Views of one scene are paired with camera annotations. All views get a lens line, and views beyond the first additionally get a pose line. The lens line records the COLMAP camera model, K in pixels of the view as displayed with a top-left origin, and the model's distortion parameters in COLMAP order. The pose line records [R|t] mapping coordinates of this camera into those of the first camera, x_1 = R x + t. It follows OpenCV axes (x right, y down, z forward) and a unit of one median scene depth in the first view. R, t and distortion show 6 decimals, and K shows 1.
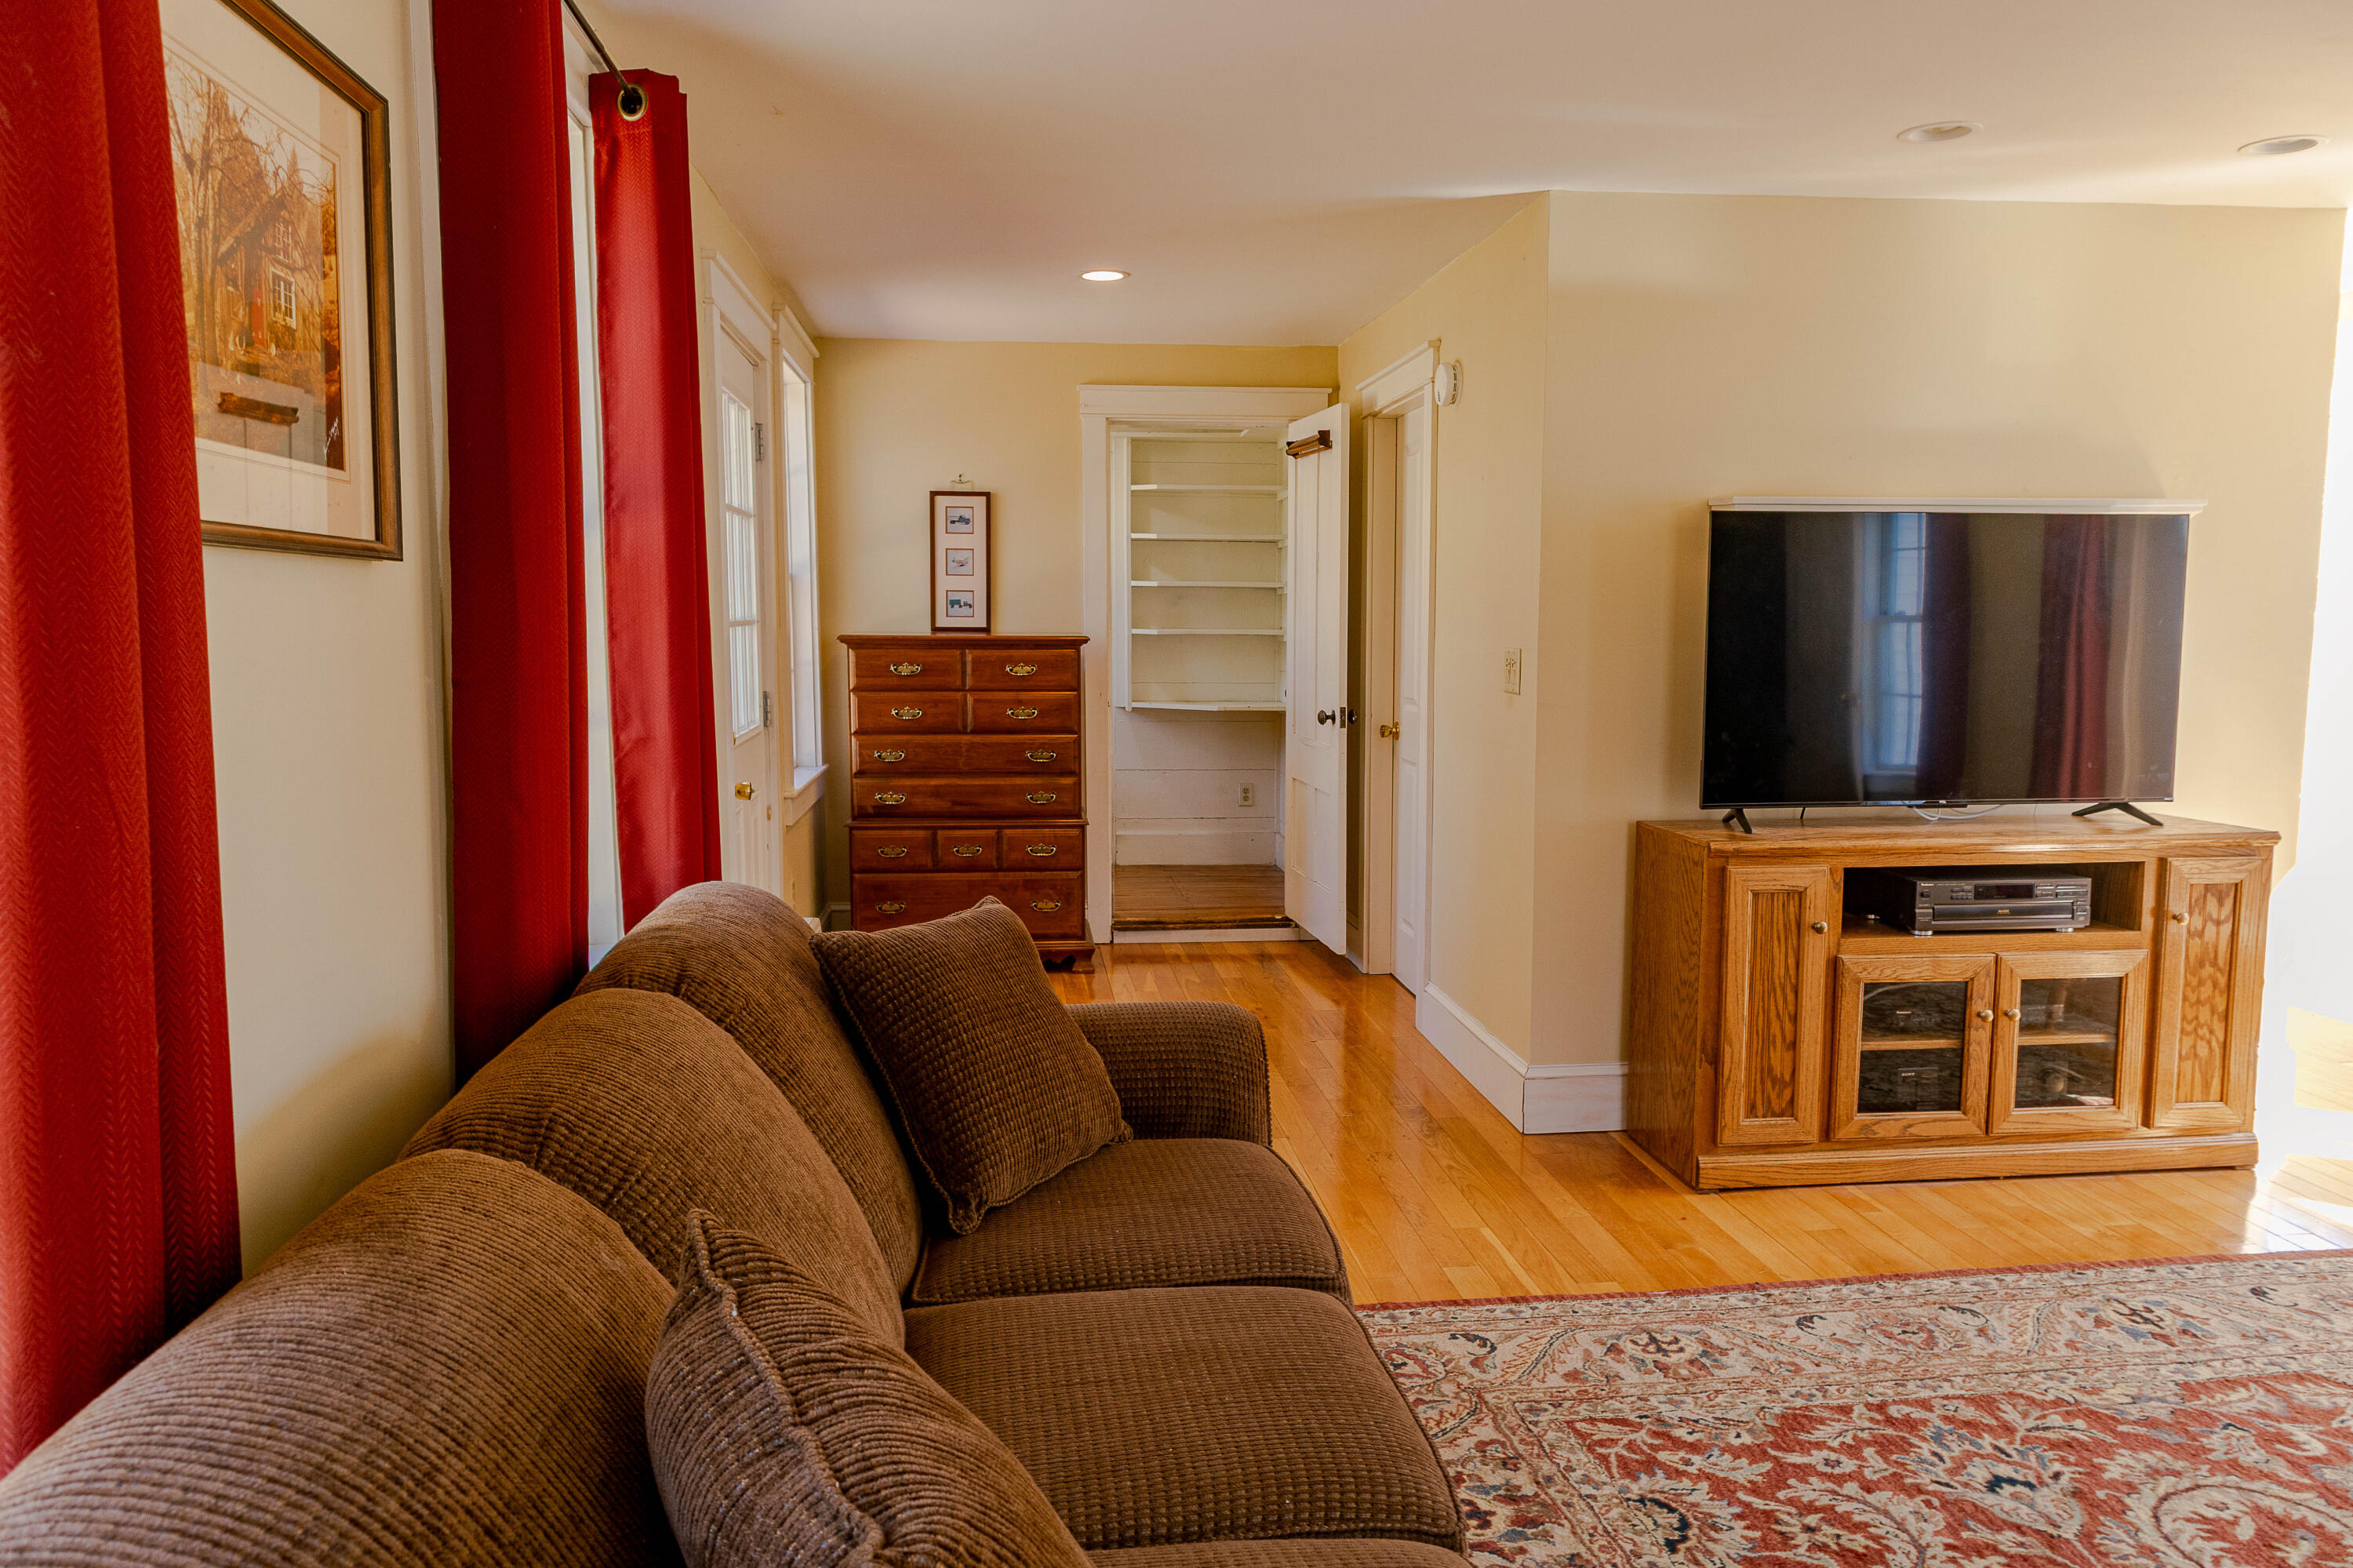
lens RADIAL K [[1614.3, 0, 1173.8], [0, 1614.3, 794.3], [0, 0, 1]] dist [-0.006815, -0.000074]
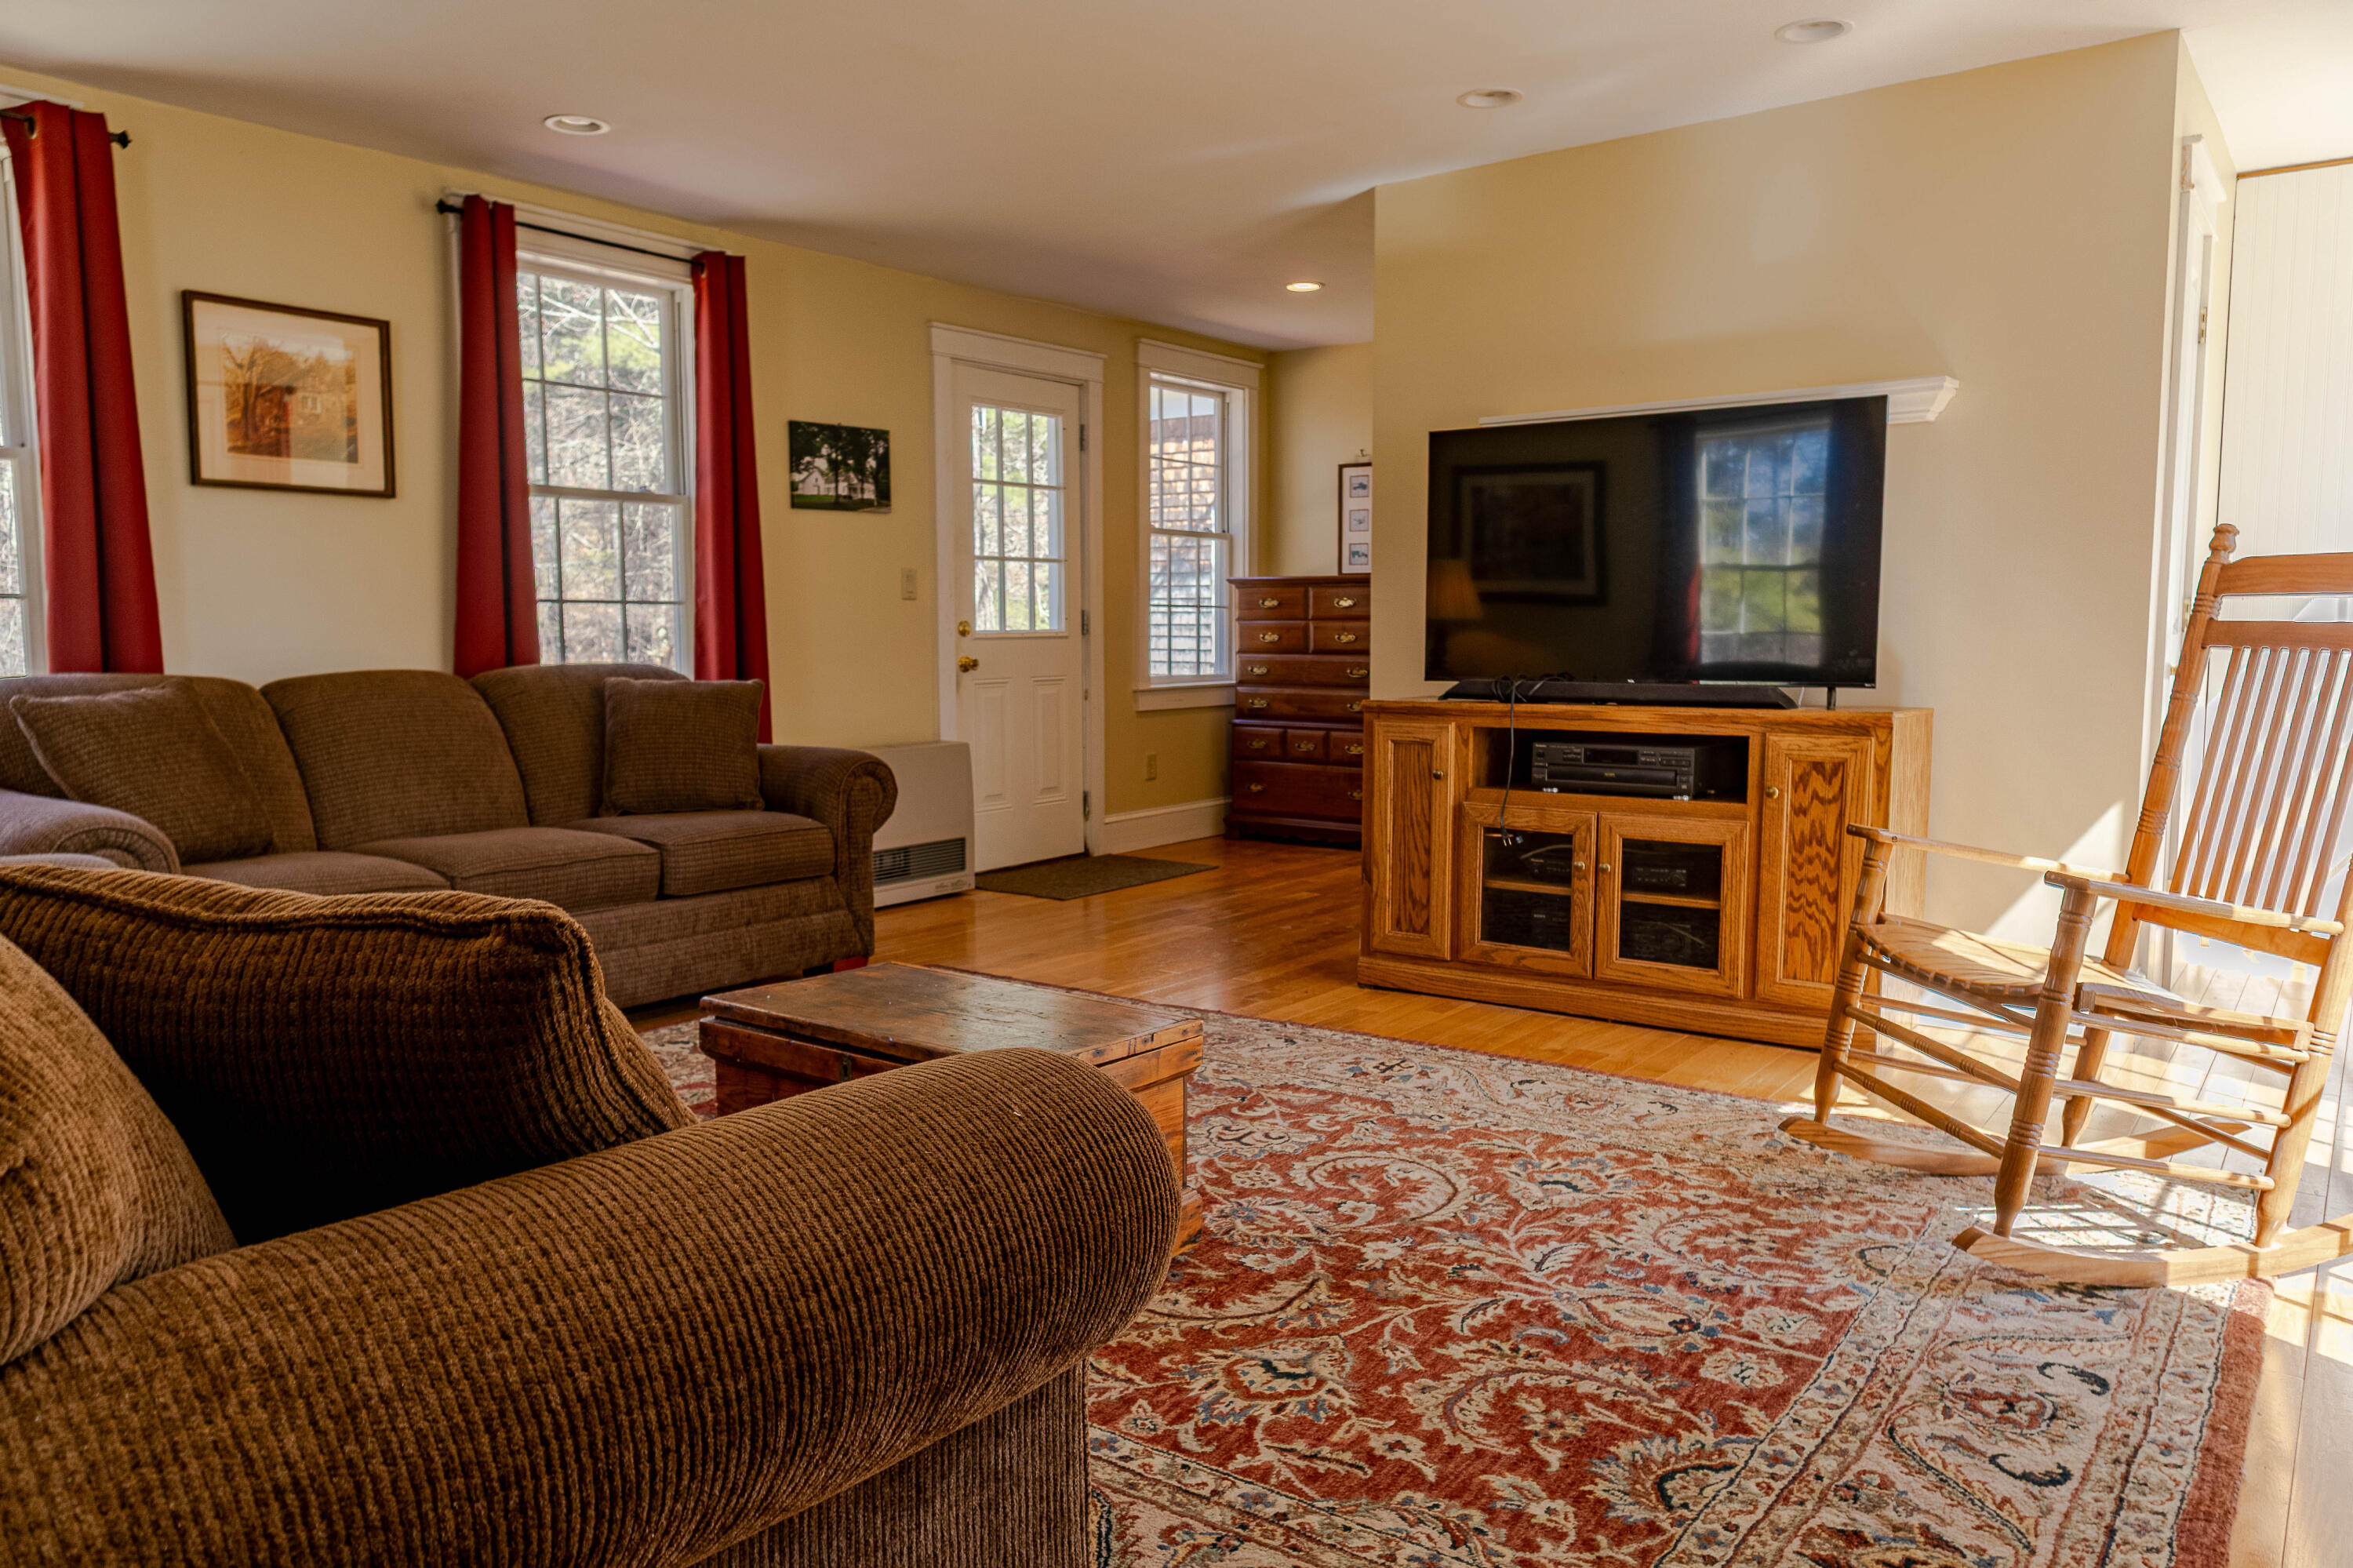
lens RADIAL K [[1656.5, 0, 1180.7], [0, 1656.5, 793.0], [0, 0, 1]] dist [-0.012289, 0.001284]
pose [[0.724970, 0.066053, -0.685606, 1.098897], [-0.074429, 0.997075, 0.017360, 0.089222], [0.684748, 0.038444, 0.727766, -0.021737]]
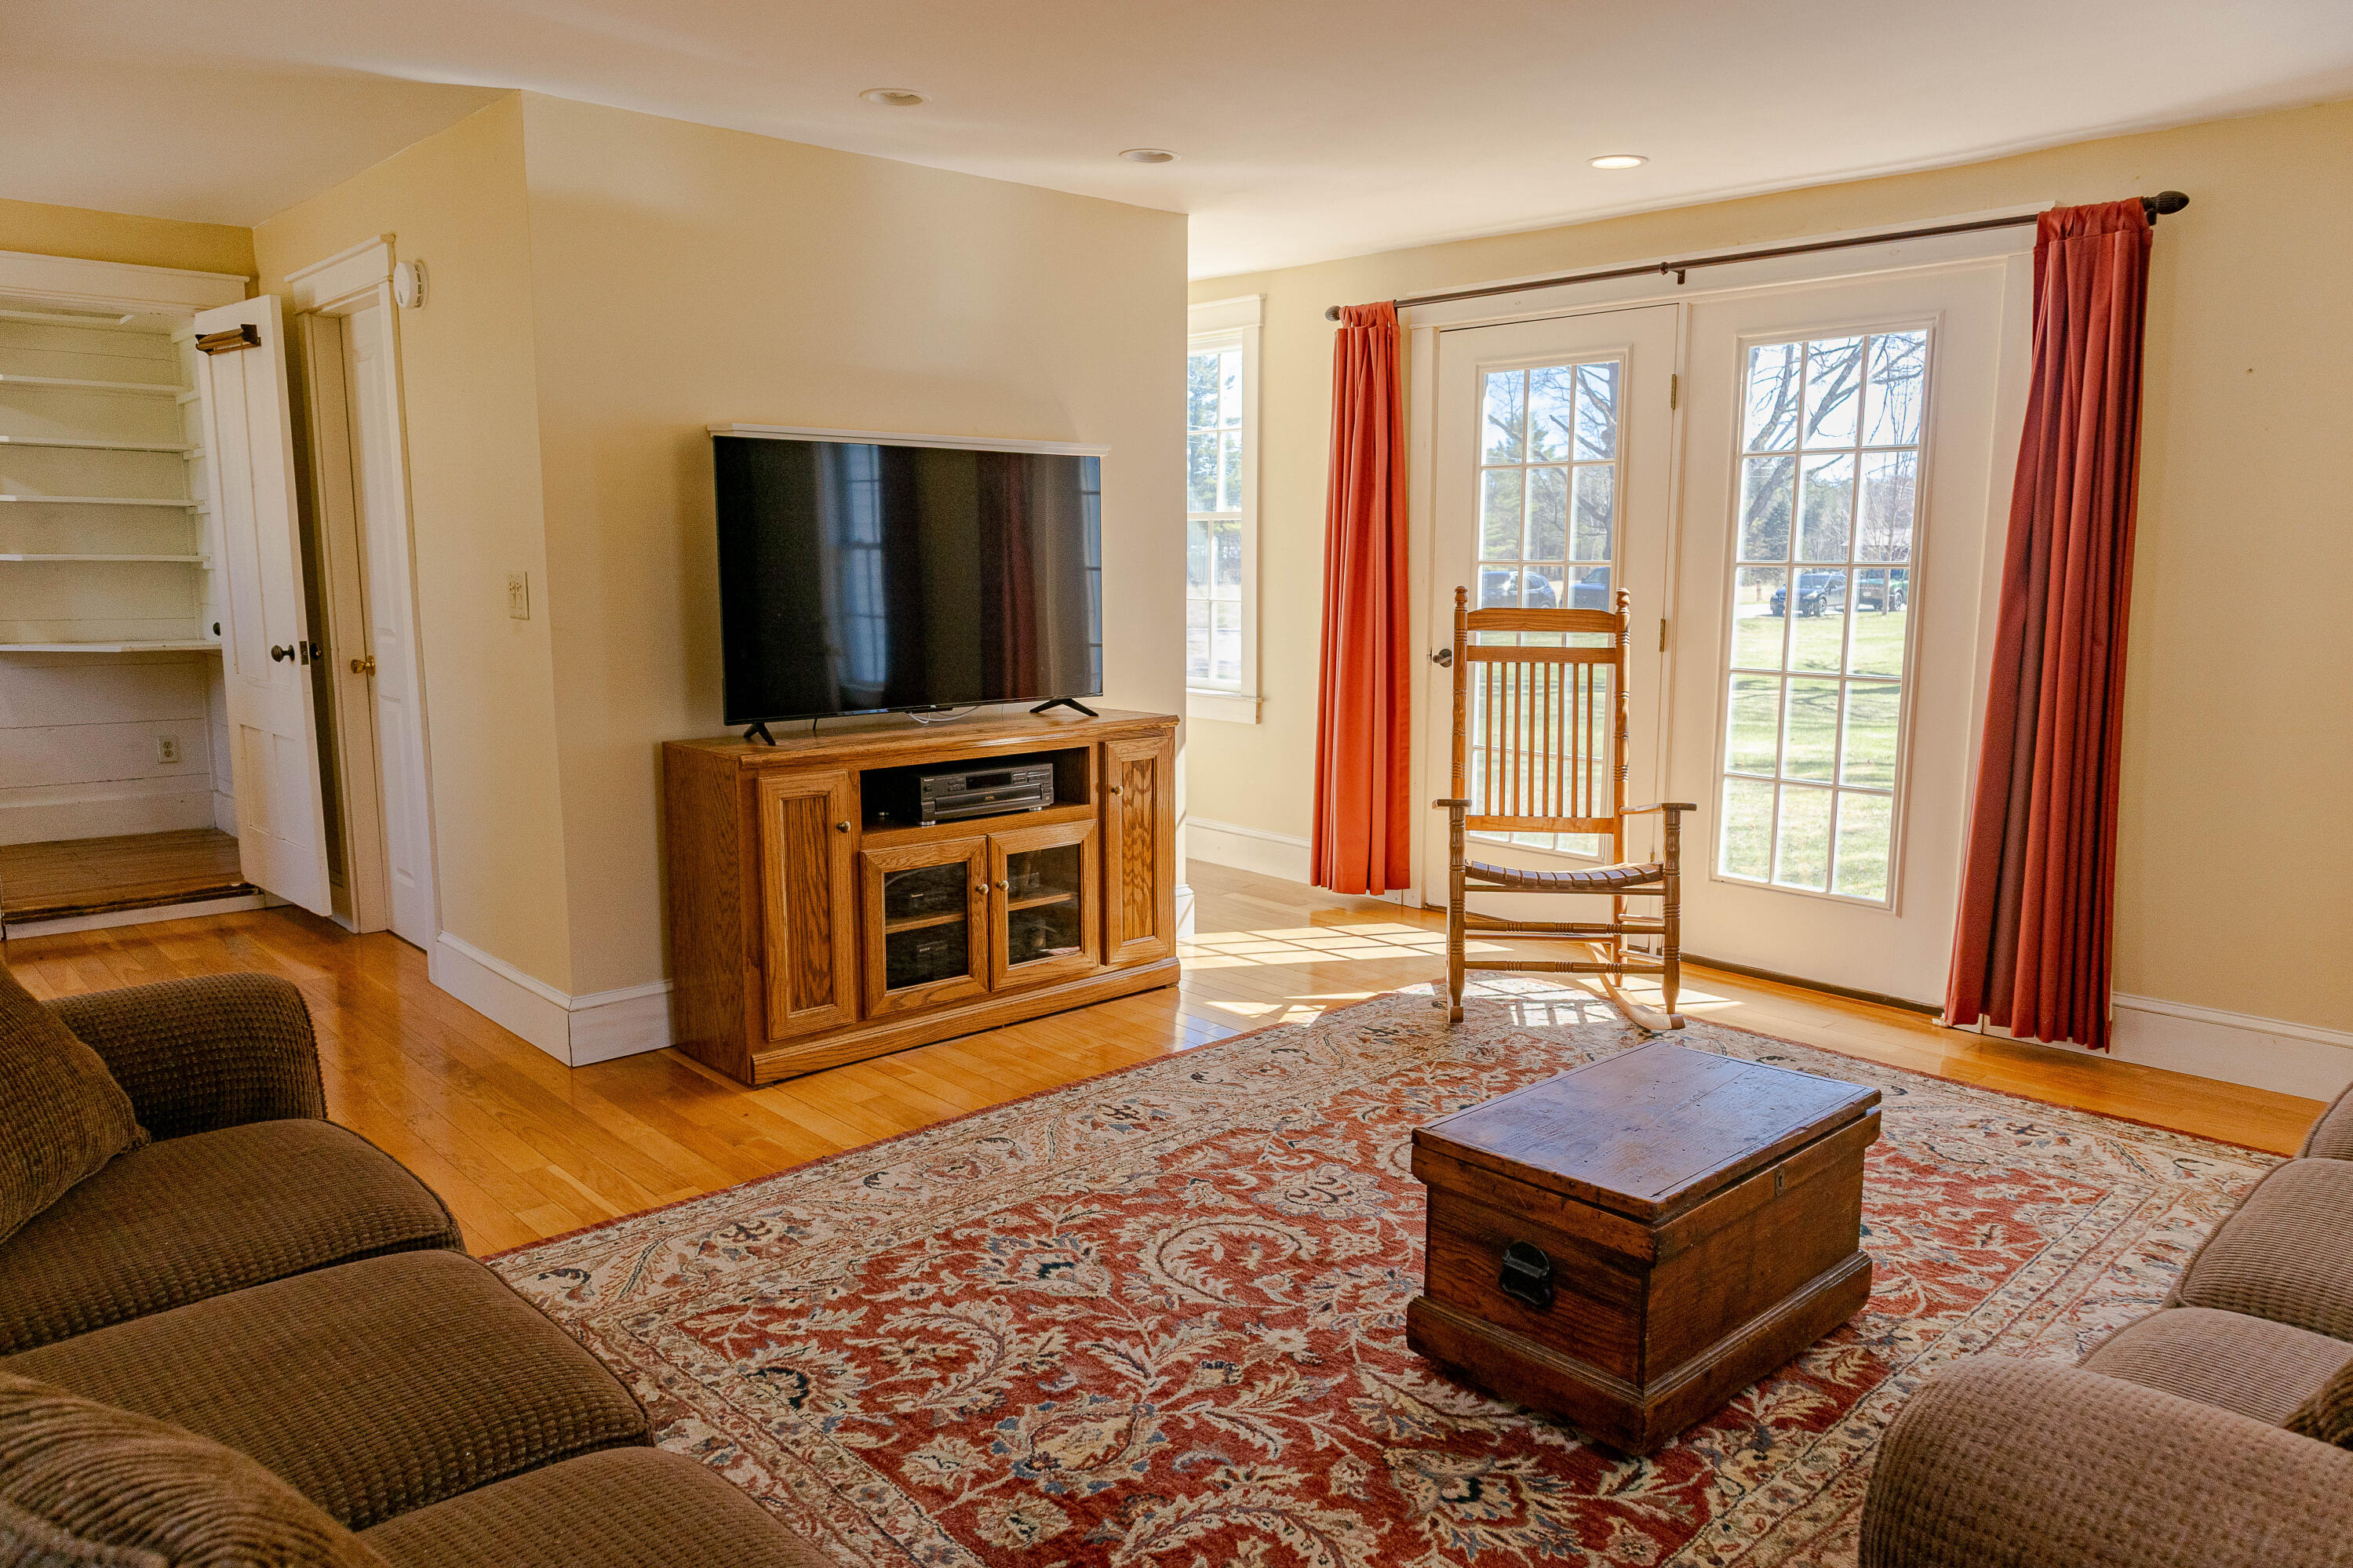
lens RADIAL K [[1595.9, 0, 1183.1], [0, 1595.9, 798.3], [0, 0, 1]] dist [0.003142, -0.002284]
pose [[0.803992, -0.088229, 0.588059, -0.046762], [0.061129, 0.995955, 0.065853, 0.006332], [-0.591490, -0.016998, 0.806133, -0.003329]]
